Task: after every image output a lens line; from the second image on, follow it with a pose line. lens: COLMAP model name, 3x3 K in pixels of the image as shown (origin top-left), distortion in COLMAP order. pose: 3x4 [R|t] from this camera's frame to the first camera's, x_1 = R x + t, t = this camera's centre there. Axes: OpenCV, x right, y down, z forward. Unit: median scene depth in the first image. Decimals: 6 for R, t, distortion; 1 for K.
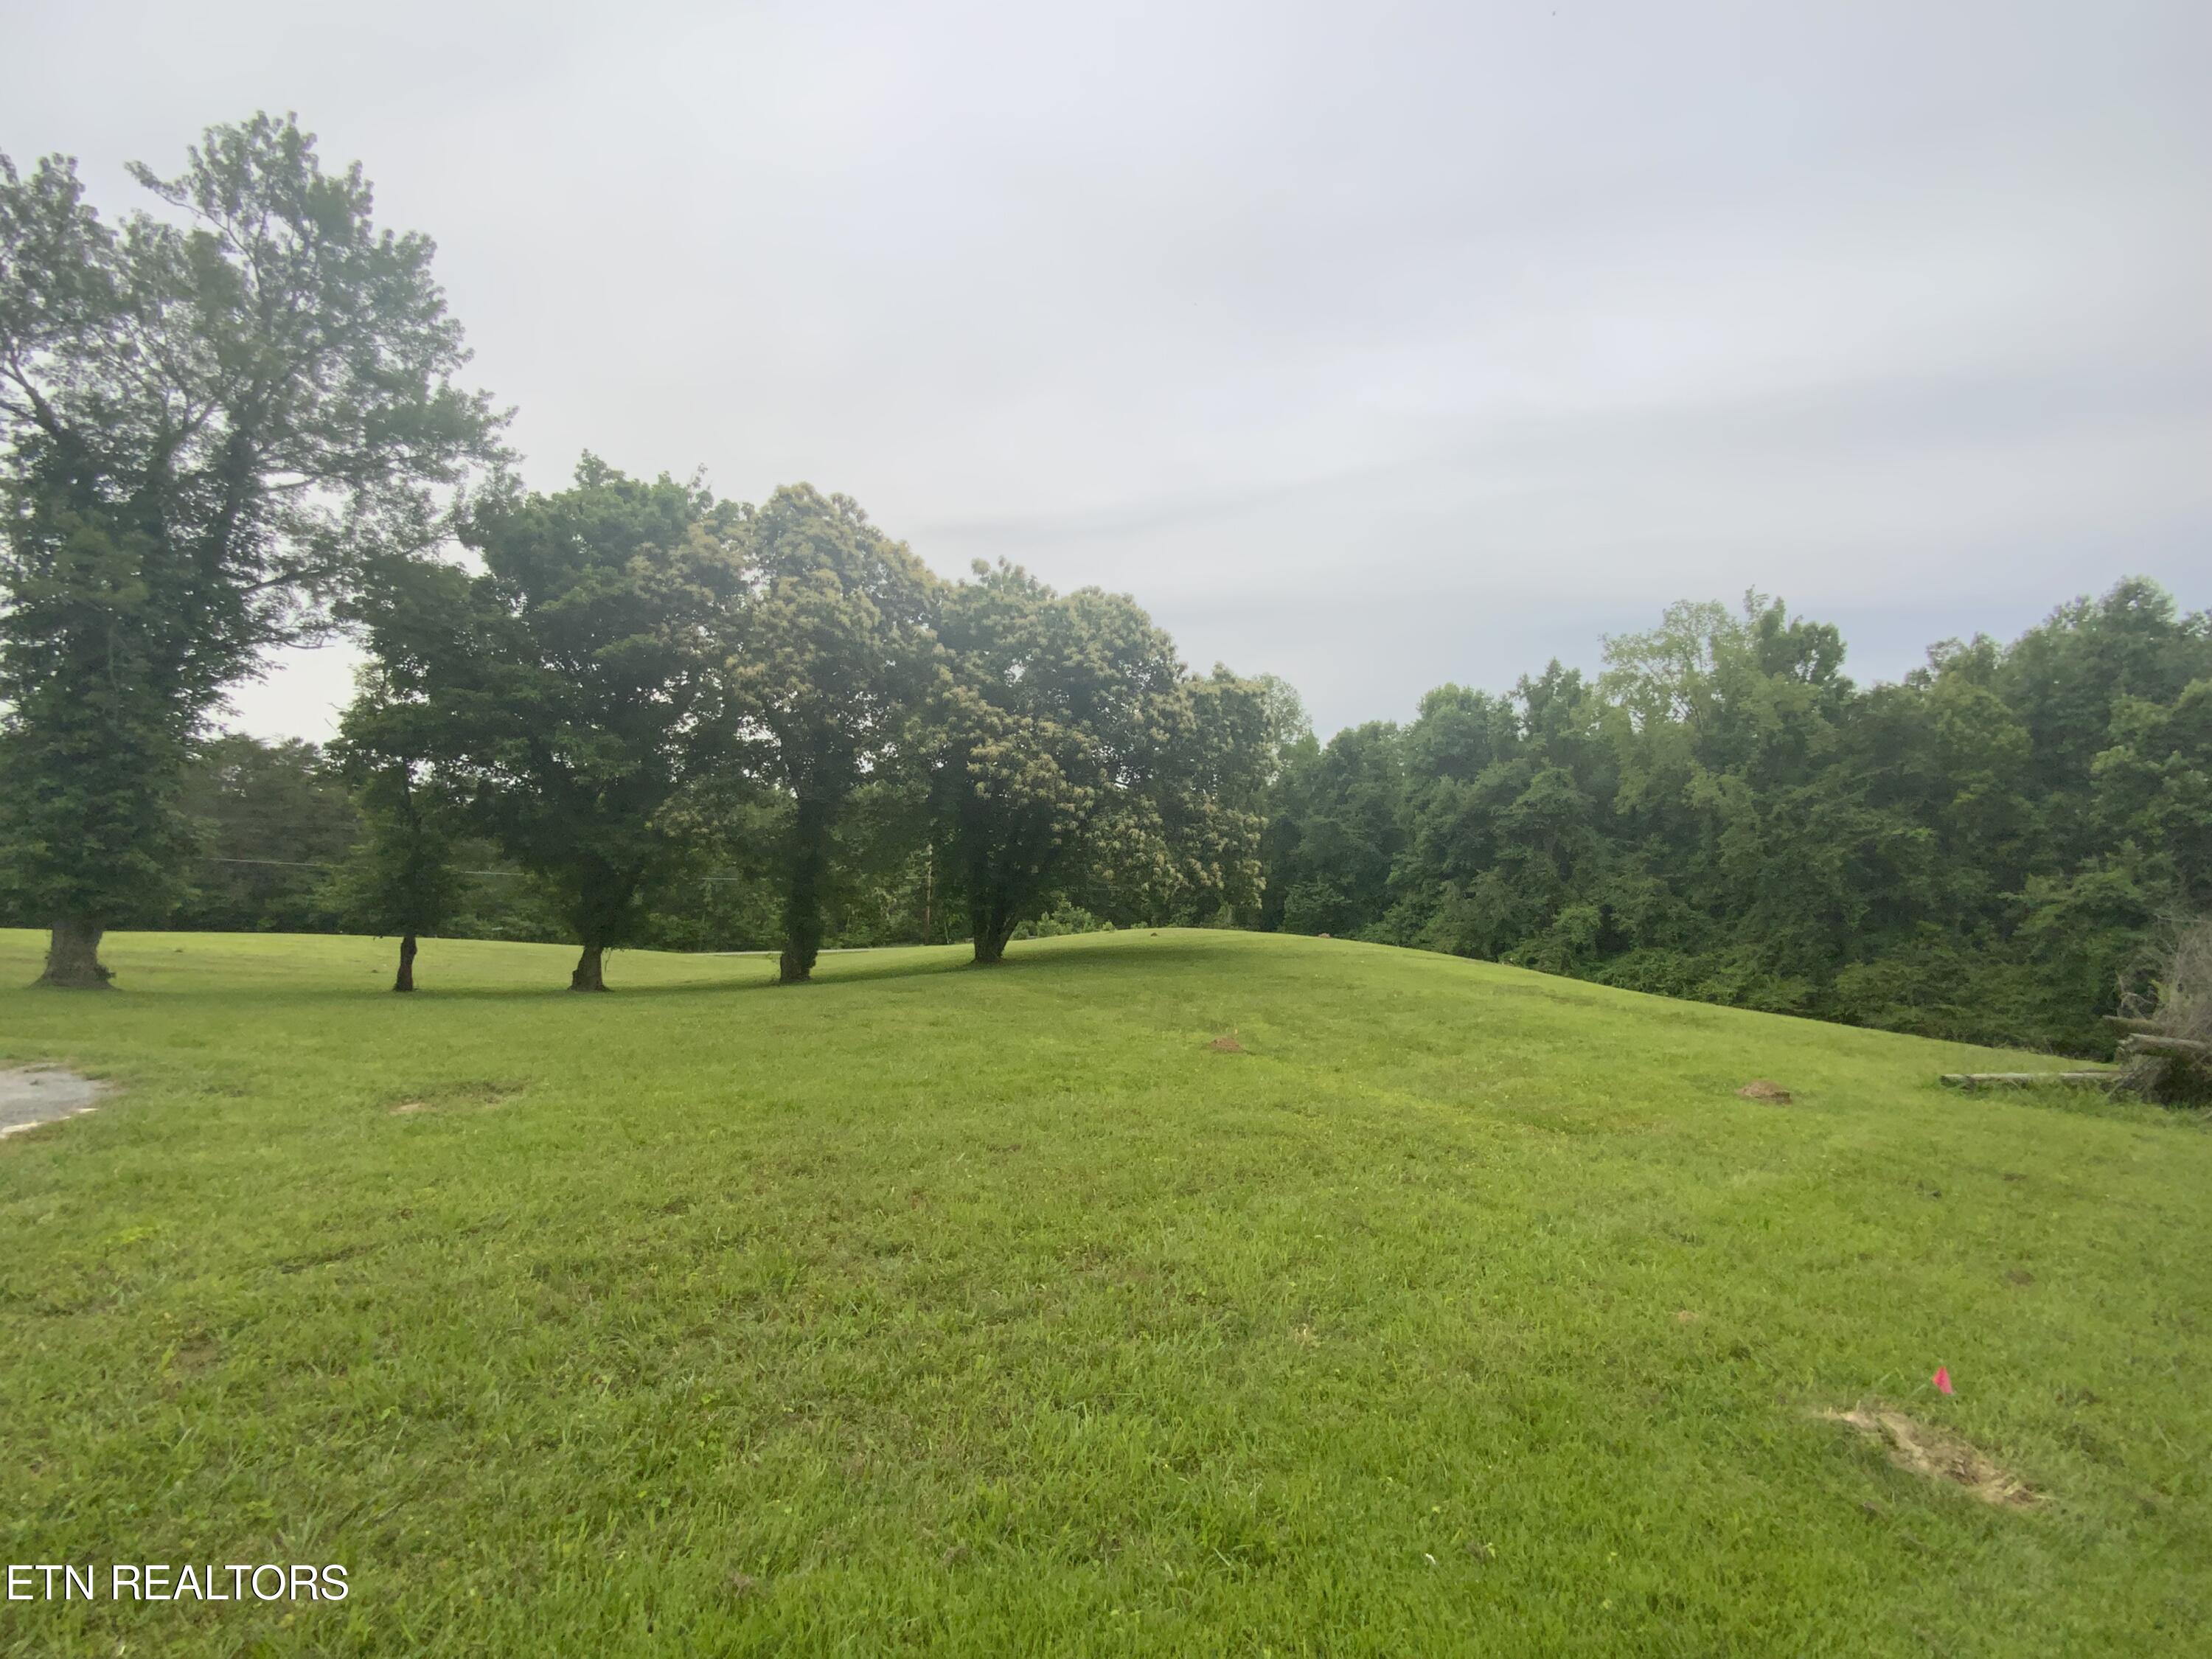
lens RADIAL K [[890.4, 0, 1107.0], [0, 890.4, 832.8], [0, 0, 1]] dist [-0.000473, 0.000007]
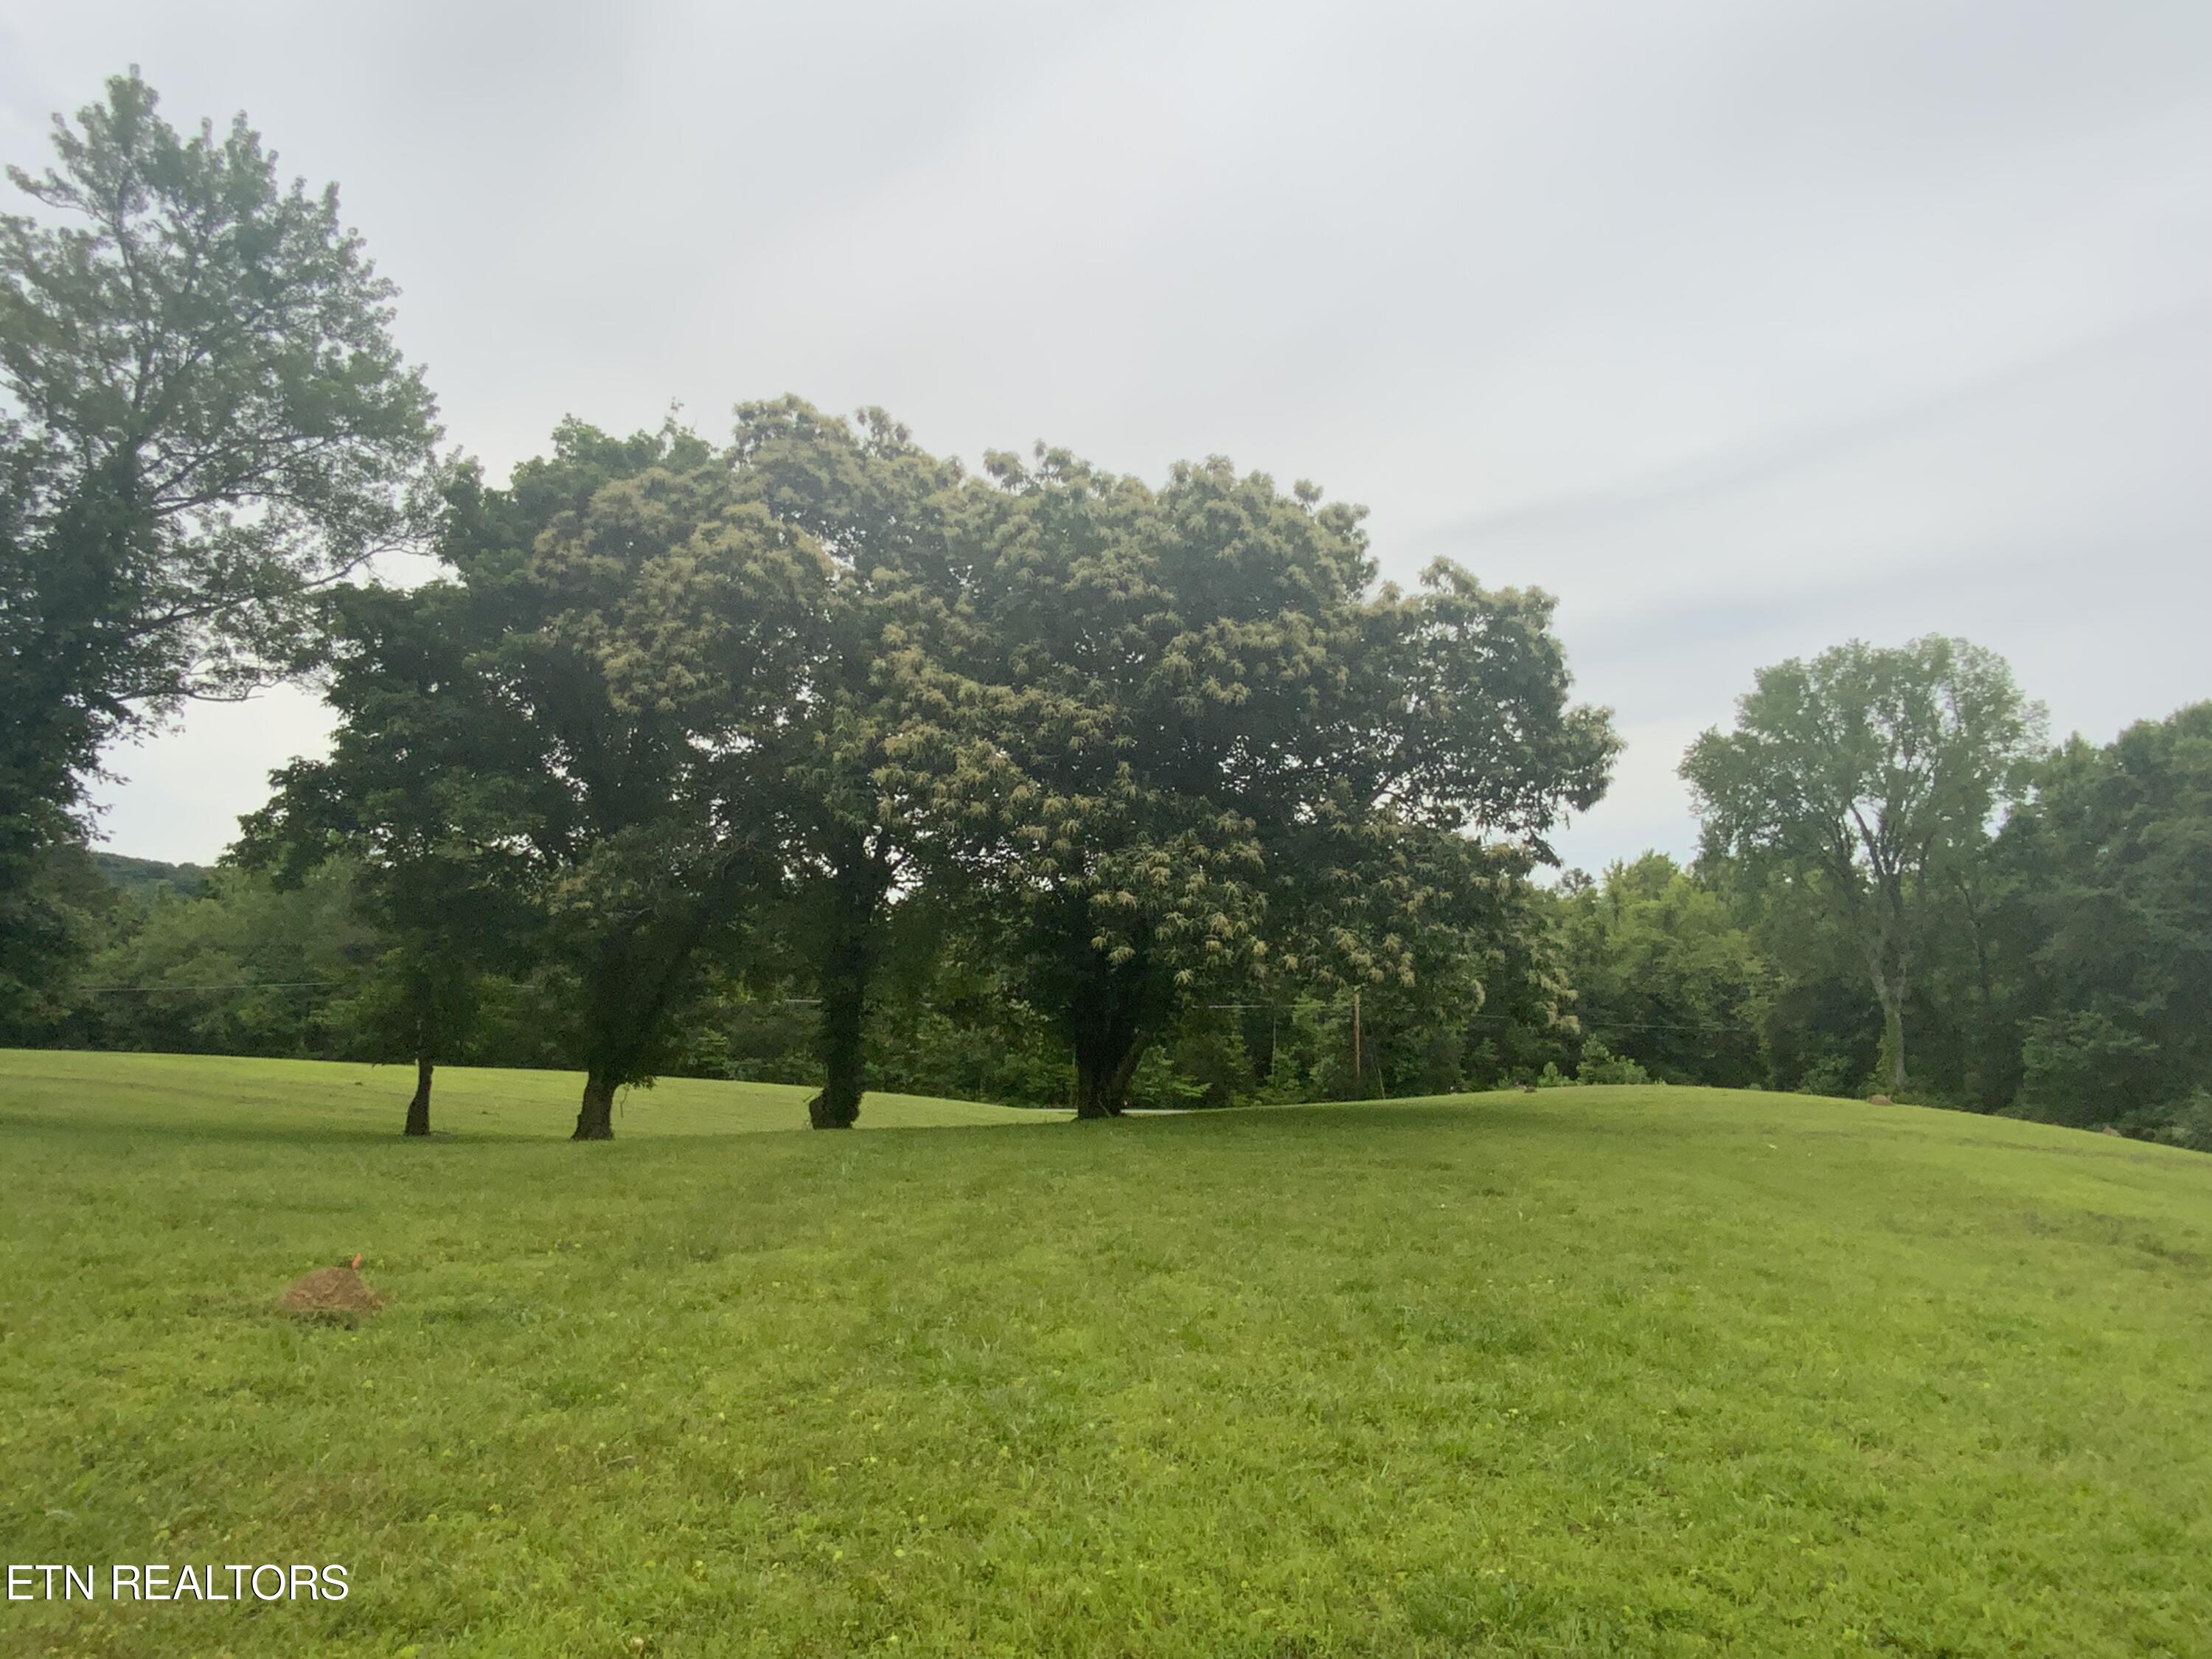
lens RADIAL K [[1281.3, 0, 1105.5], [0, 1281.3, 830.0], [0, 0, 1]] dist [0.008904, -0.001032]
pose [[0.894657, -0.065412, -0.441939, 0.311262], [0.024653, 0.994944, -0.097357, 0.043124], [0.446073, 0.076206, 0.891746, 0.278621]]
